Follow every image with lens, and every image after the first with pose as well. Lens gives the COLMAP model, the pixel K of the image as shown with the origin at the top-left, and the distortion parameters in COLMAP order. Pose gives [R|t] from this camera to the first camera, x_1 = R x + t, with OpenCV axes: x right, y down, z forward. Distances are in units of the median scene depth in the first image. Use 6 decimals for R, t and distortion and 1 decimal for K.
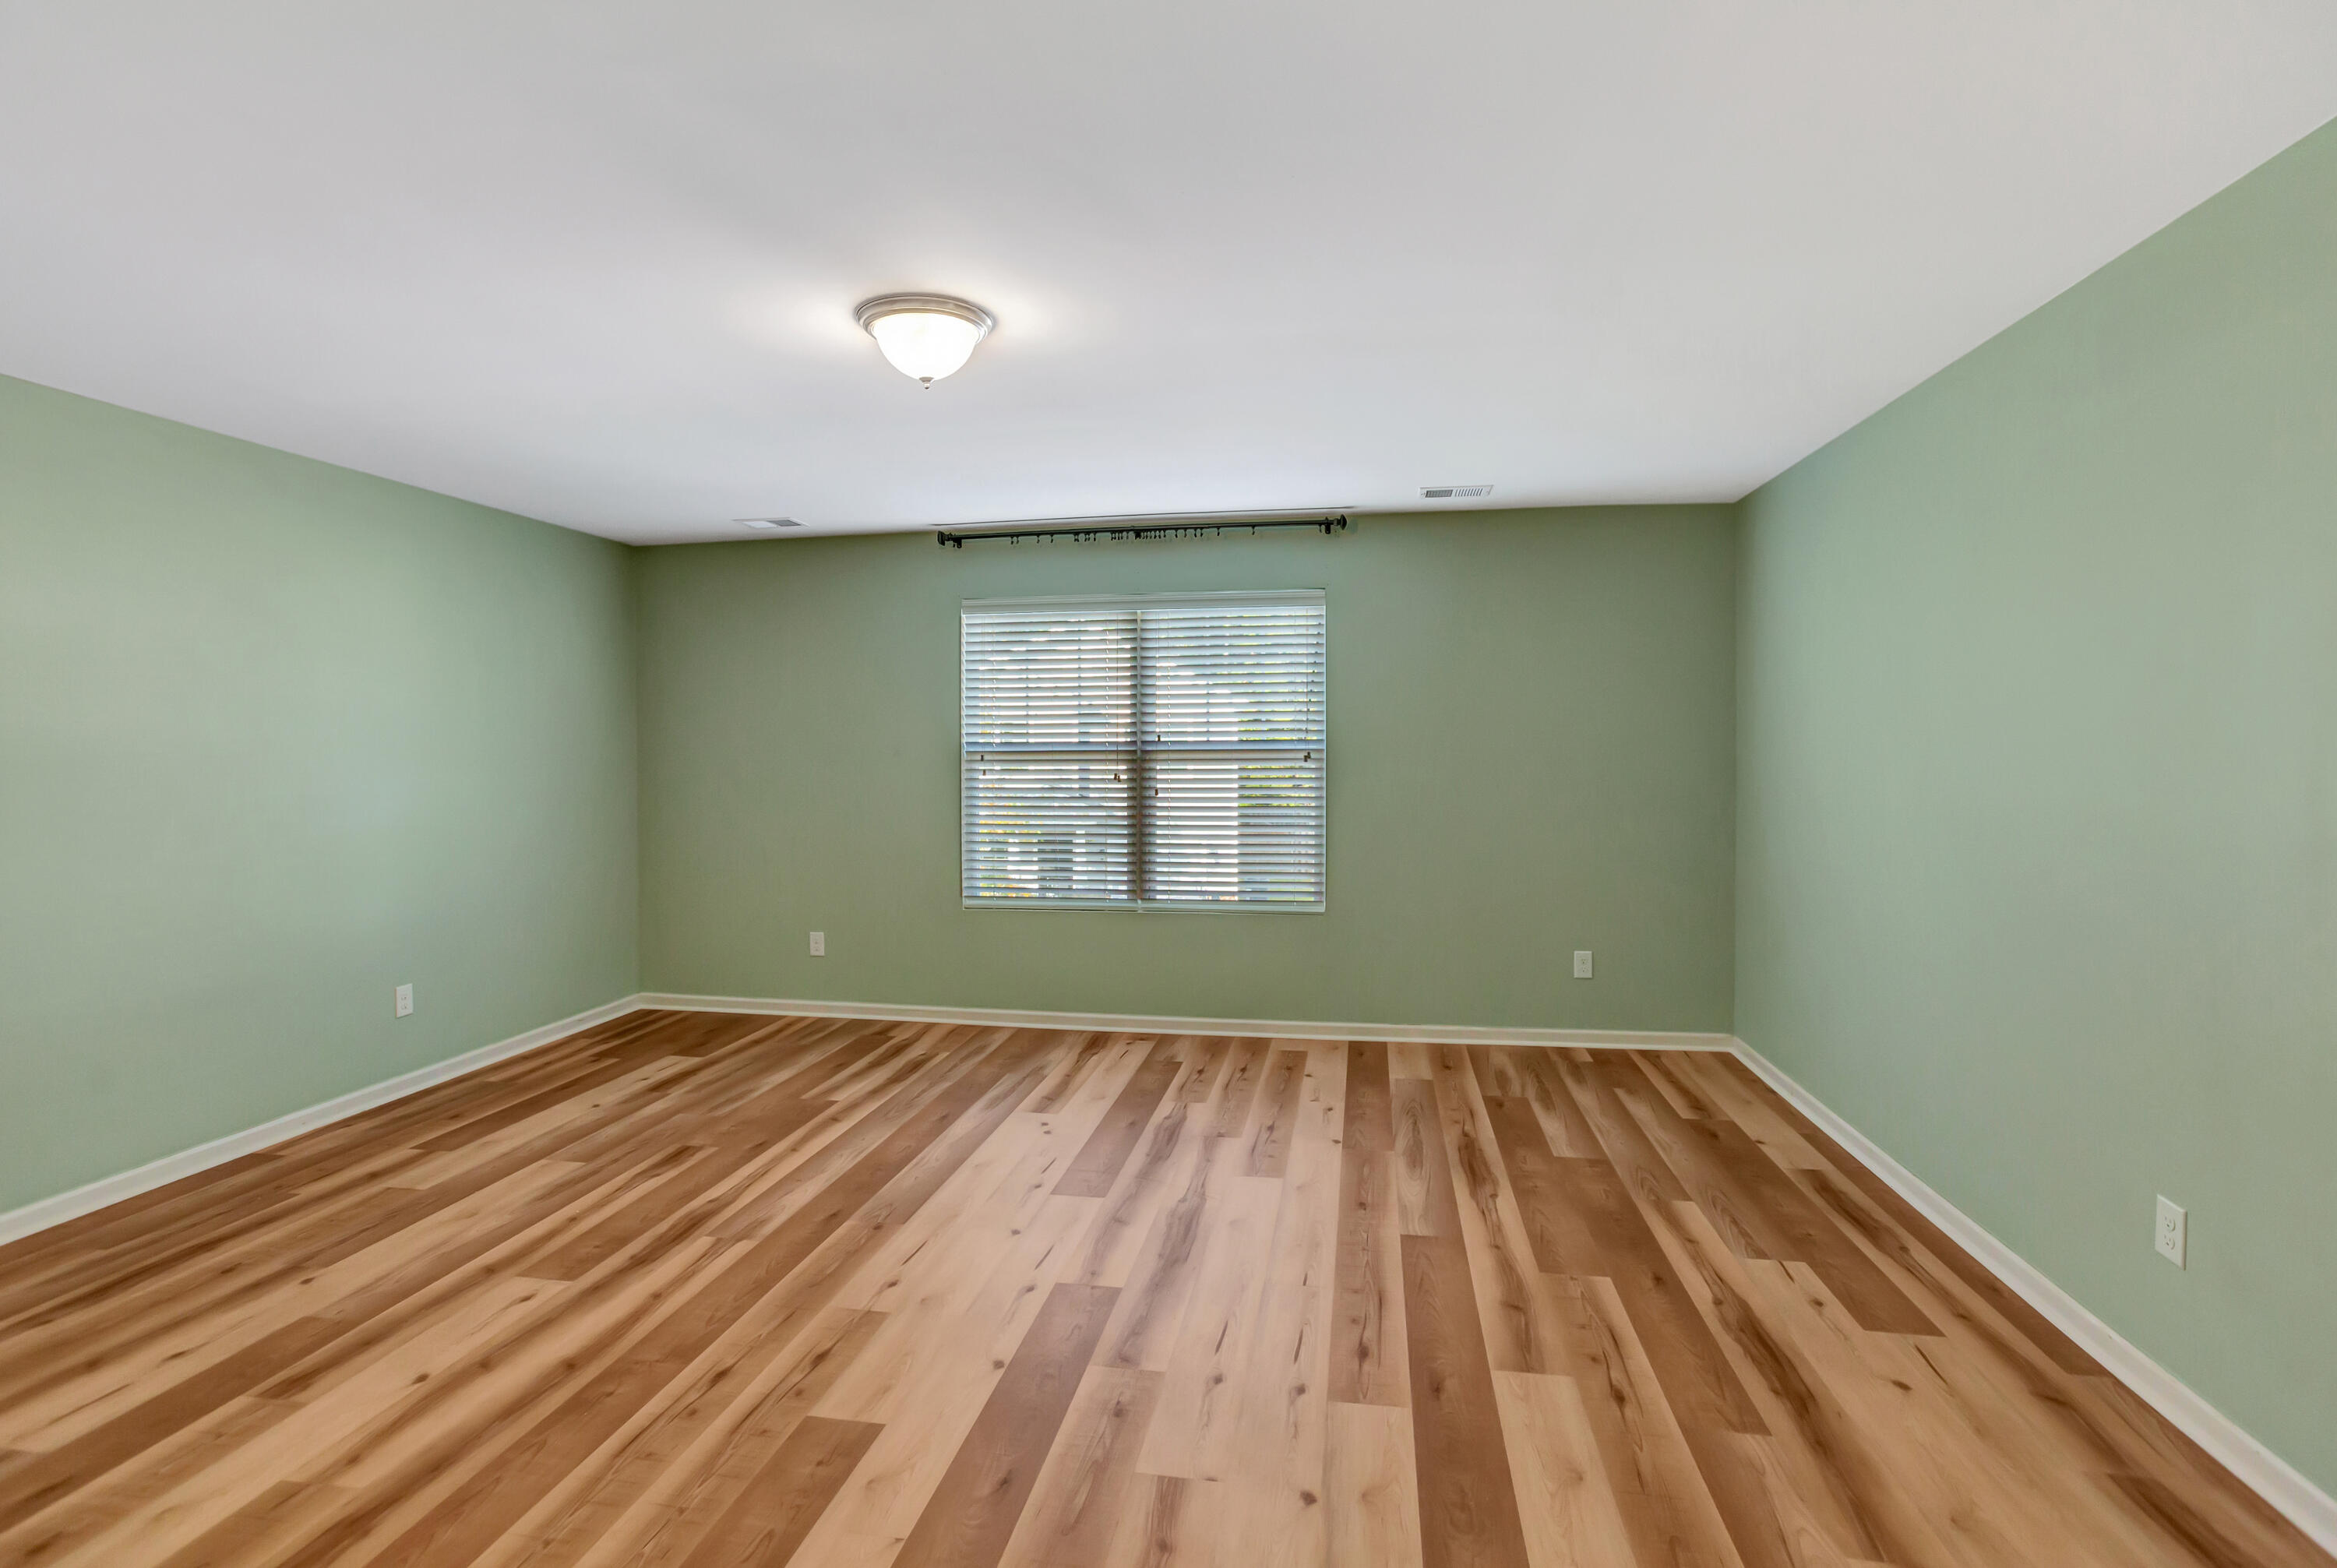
lens RADIAL K [[1118.4, 0, 1162.2], [0, 1118.4, 745.8], [0, 0, 1]] dist [-0.054633, 0.048535]
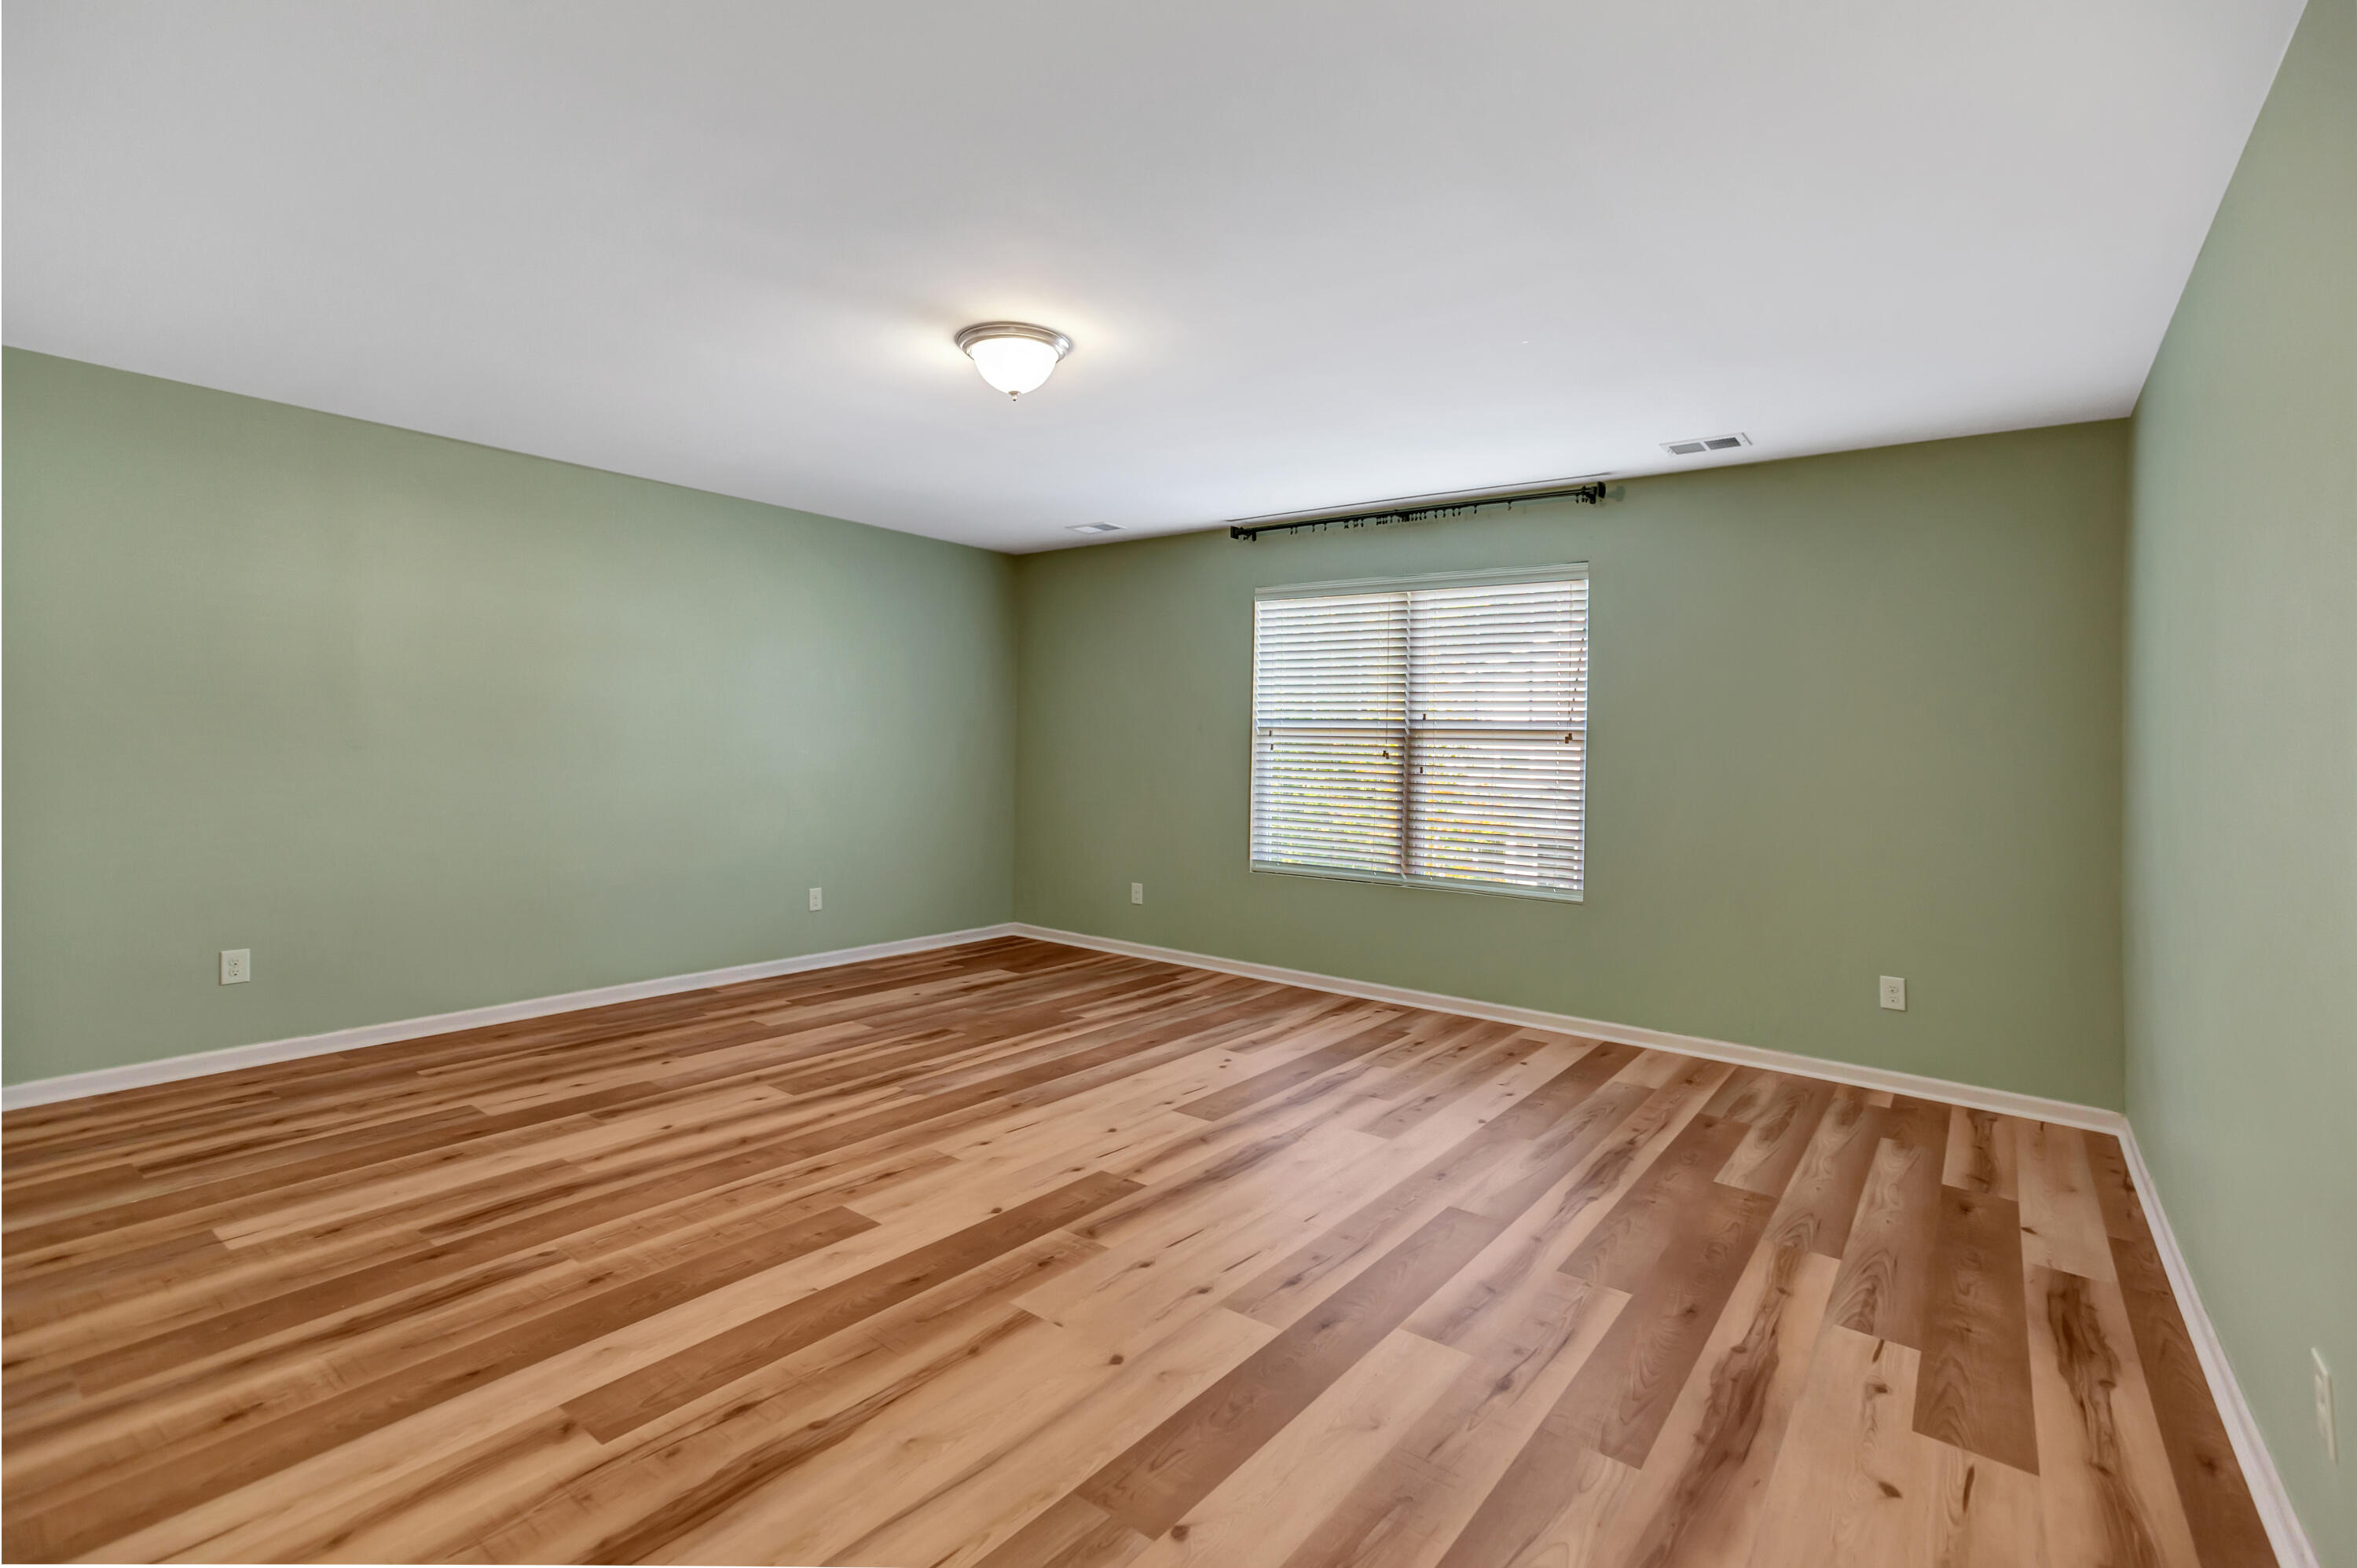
lens RADIAL K [[1094.3, 0, 1177.0], [0, 1094.3, 747.2], [0, 0, 1]] dist [-0.033241, 0.047960]
pose [[0.886125, 0.027990, -0.462601, 0.365258], [-0.027062, 0.999596, 0.008645, 0.025532], [0.462656, 0.004858, 0.886524, 0.022746]]
